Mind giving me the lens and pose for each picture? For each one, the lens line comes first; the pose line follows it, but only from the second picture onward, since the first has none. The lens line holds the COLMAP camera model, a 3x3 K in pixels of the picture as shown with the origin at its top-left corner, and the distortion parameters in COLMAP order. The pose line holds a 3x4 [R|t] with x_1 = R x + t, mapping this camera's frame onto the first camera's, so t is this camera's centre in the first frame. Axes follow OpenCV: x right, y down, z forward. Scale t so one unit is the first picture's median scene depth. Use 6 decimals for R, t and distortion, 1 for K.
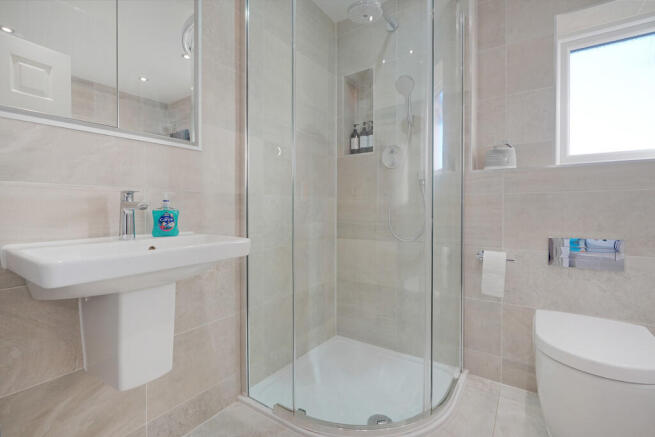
lens RADIAL K [[301.9, 0, 327.3], [0, 301.9, 213.5], [0, 0, 1]] dist [0.002218, 0.002407]
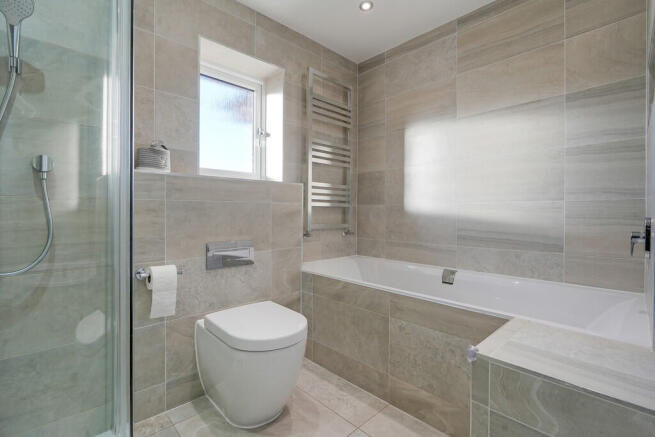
lens RADIAL K [[301.9, 0, 328.0], [0, 301.9, 216.2], [0, 0, 1]] dist [0.002218, 0.002407]
pose [[0.197369, -0.006662, 0.980307, -0.207282], [0.013394, 0.999902, 0.004099, -0.015009], [-0.980238, 0.012321, 0.197438, 0.349747]]
